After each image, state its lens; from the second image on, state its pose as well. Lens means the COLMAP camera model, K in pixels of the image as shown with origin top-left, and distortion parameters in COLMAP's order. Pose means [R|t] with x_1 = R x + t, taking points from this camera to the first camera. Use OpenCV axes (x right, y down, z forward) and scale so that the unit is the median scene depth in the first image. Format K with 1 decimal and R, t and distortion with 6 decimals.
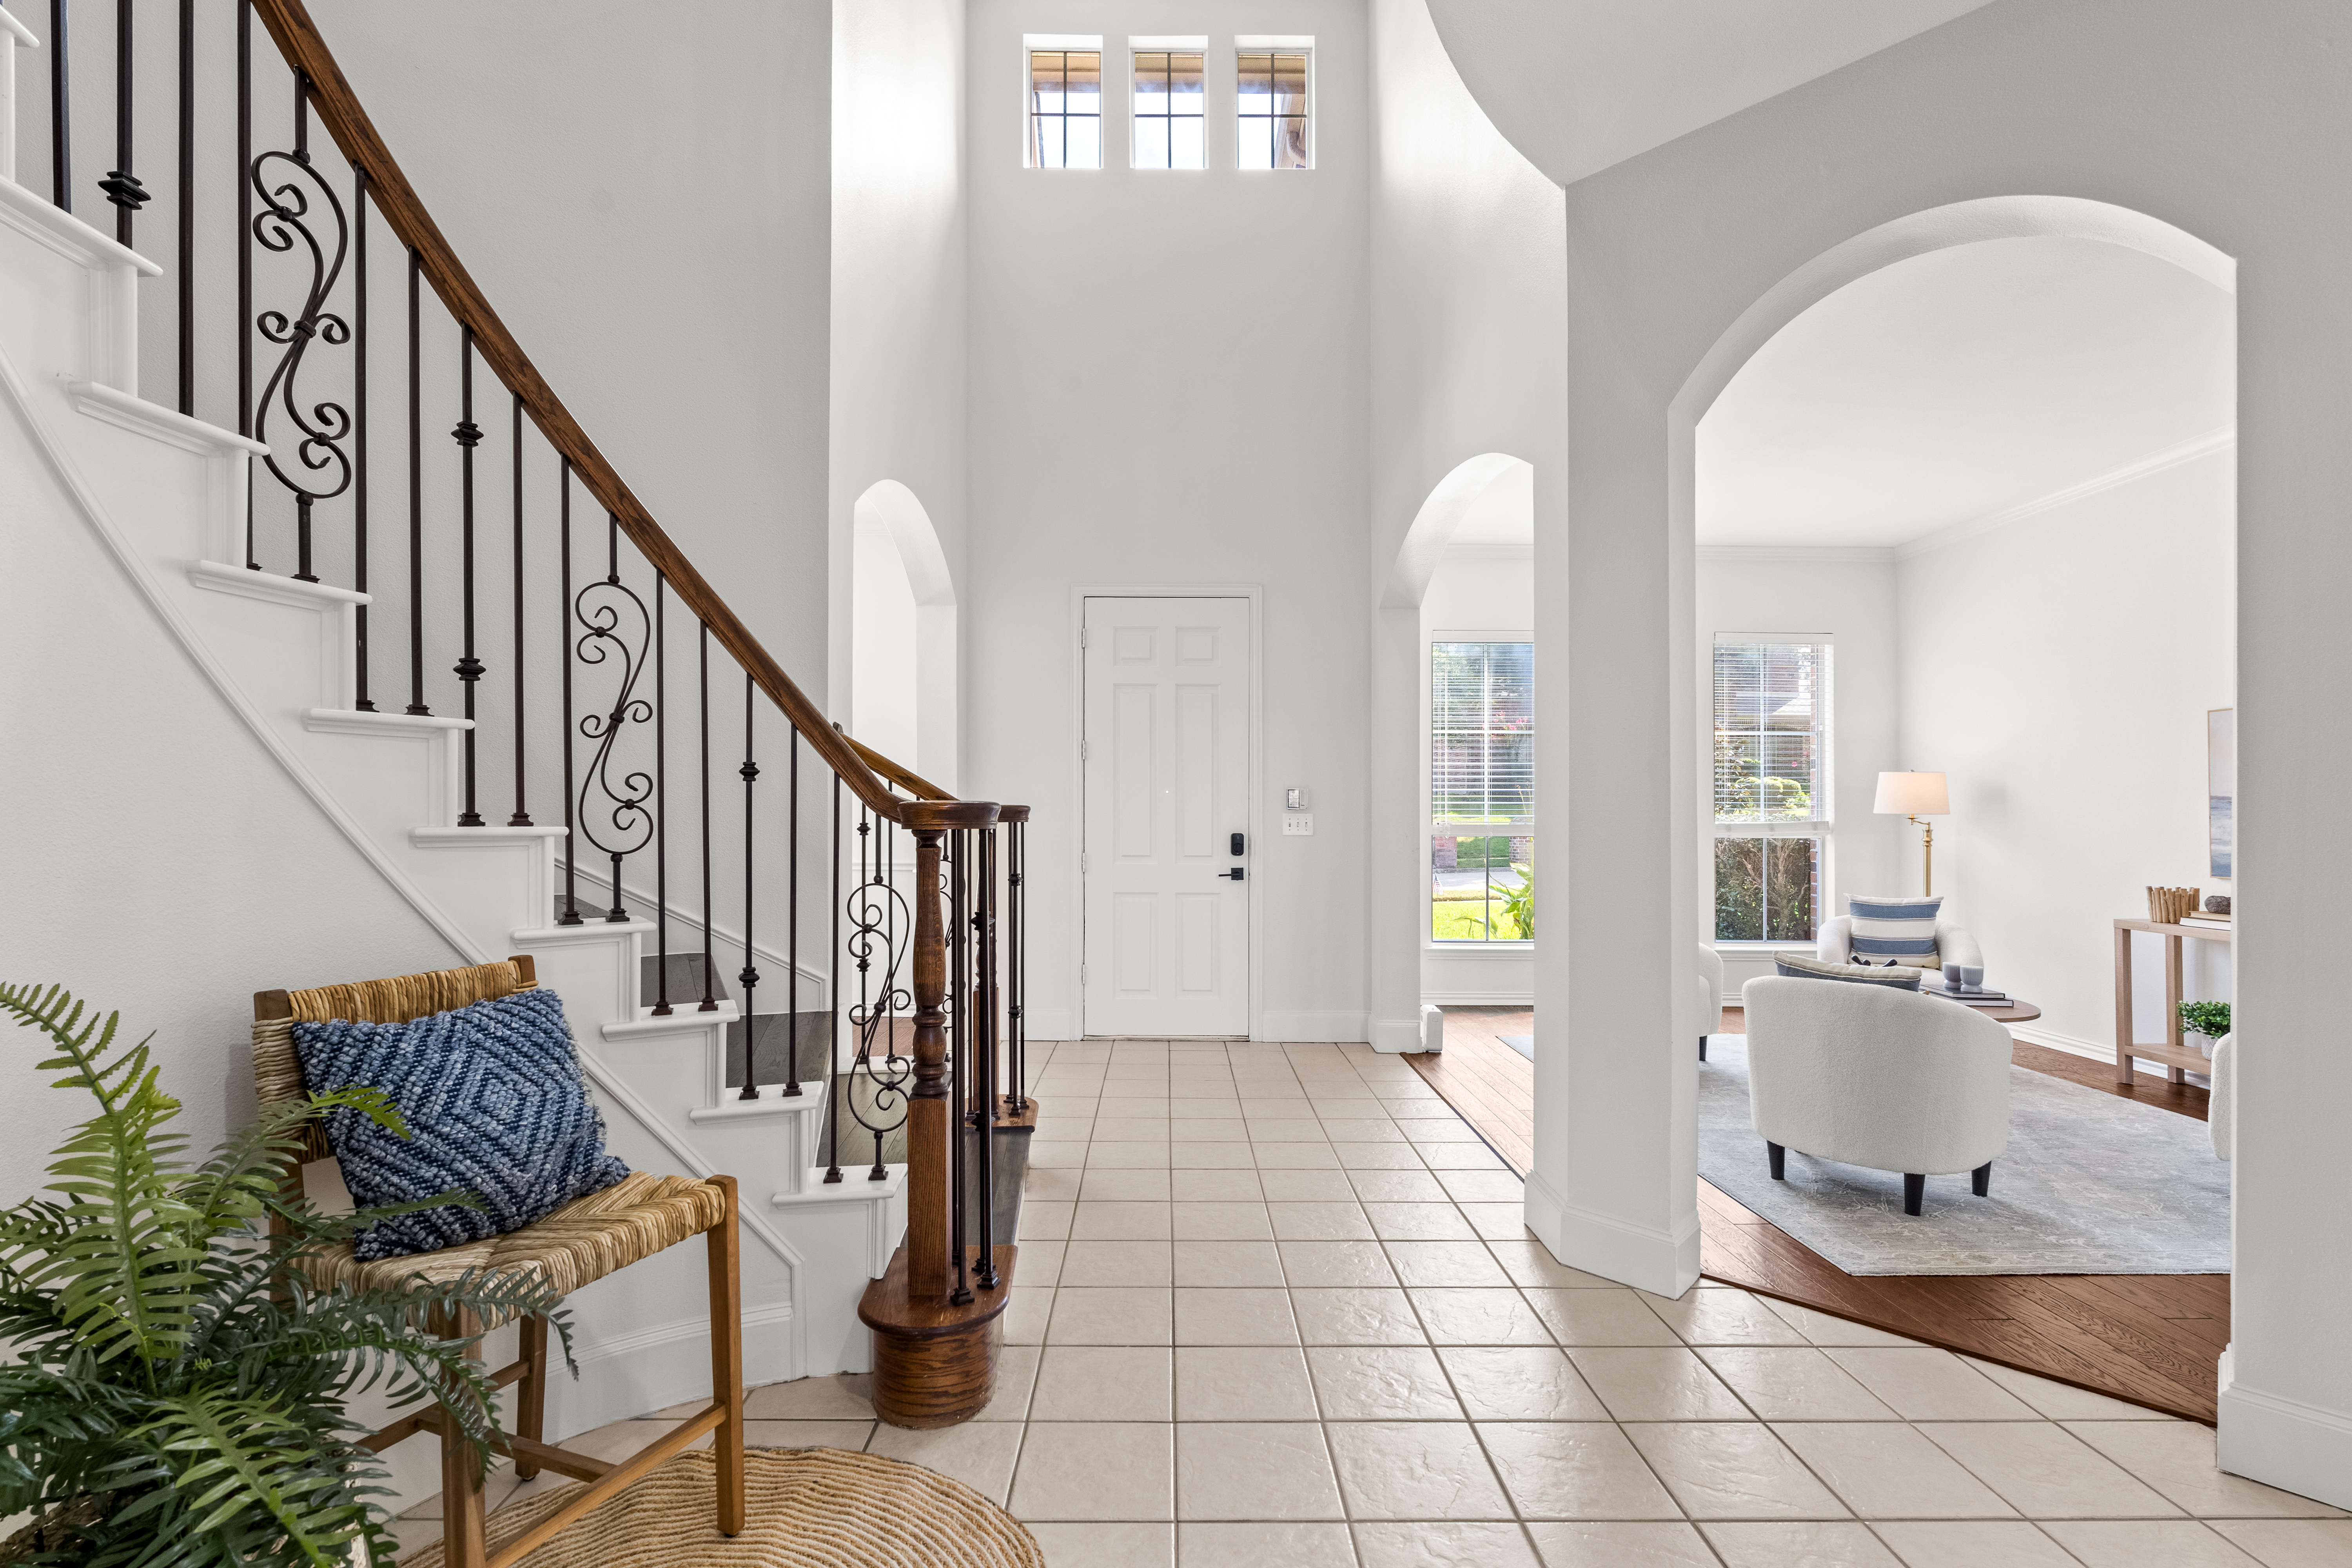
lens RADIAL K [[1024.4, 0, 1185.6], [0, 1024.4, 808.3], [0, 0, 1]] dist [-0.006908, 0.000651]
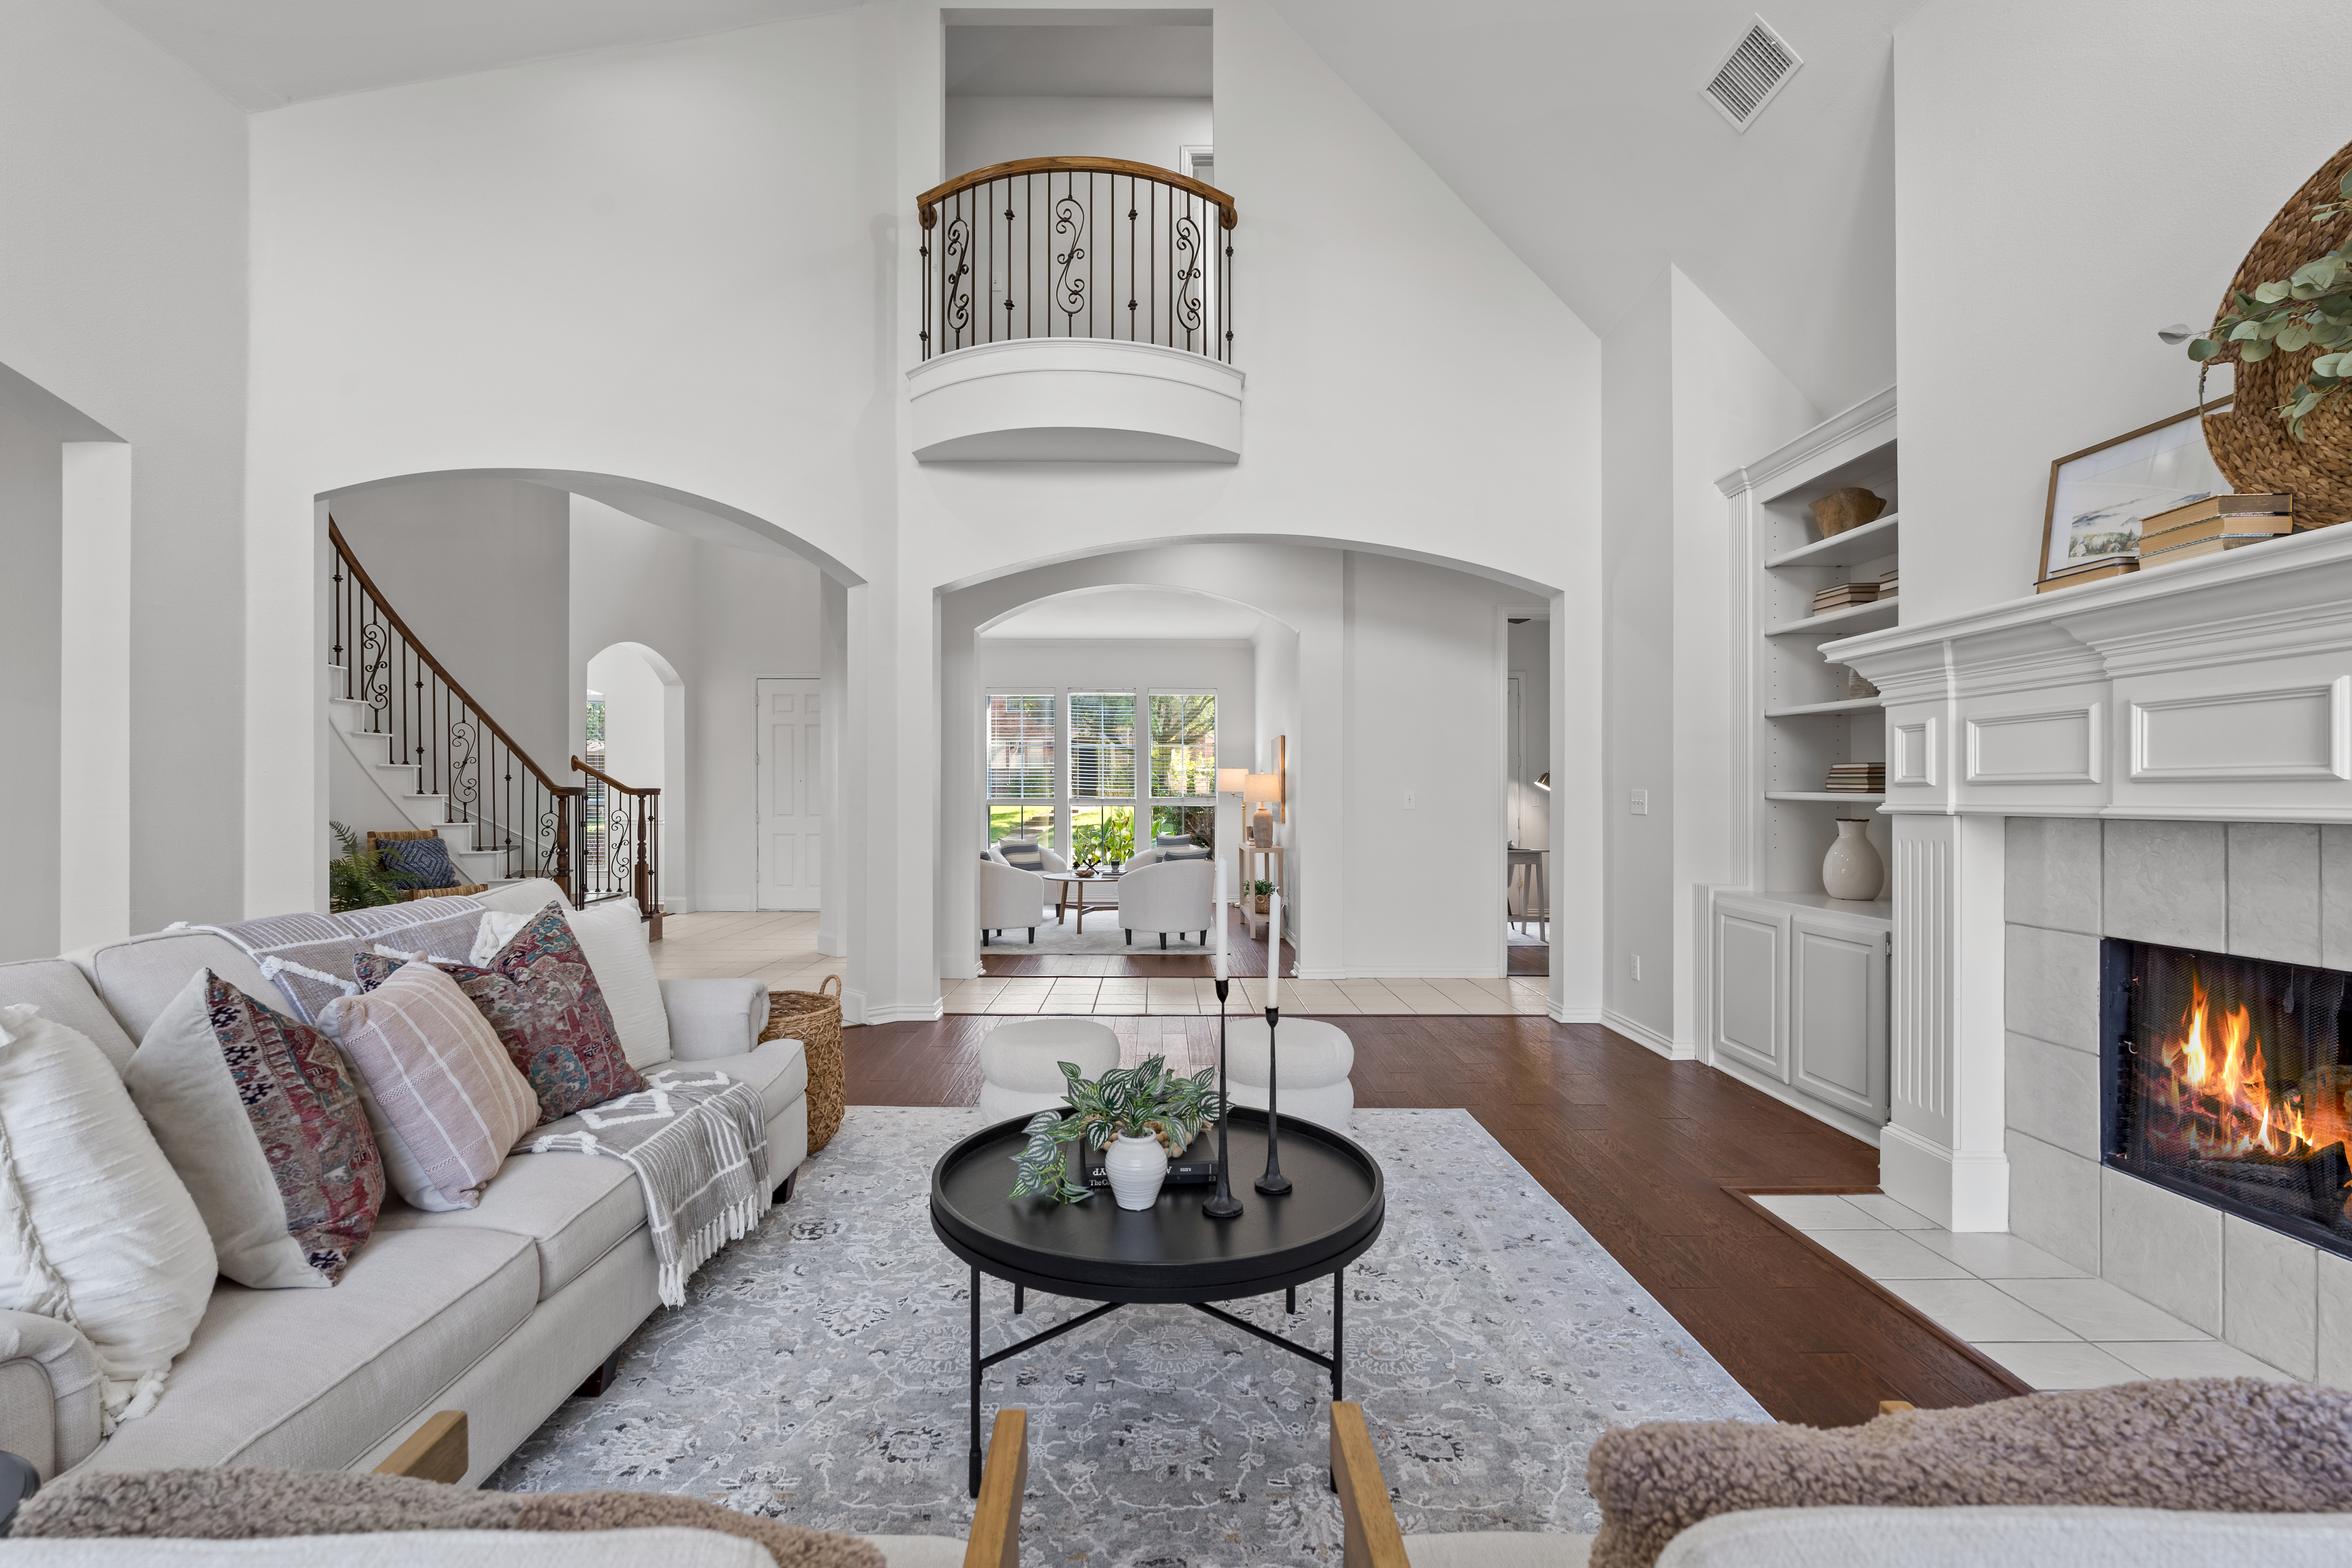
lens RADIAL K [[1024.4, 0, 1168.9], [0, 1024.4, 794.1], [0, 0, 1]] dist [-0.006908, 0.000651]
pose [[0.999872, -0.004307, -0.015427, 2.015253], [0.004322, 0.999990, 0.000907, 0.027049], [0.015423, -0.000974, 0.999881, -2.586339]]
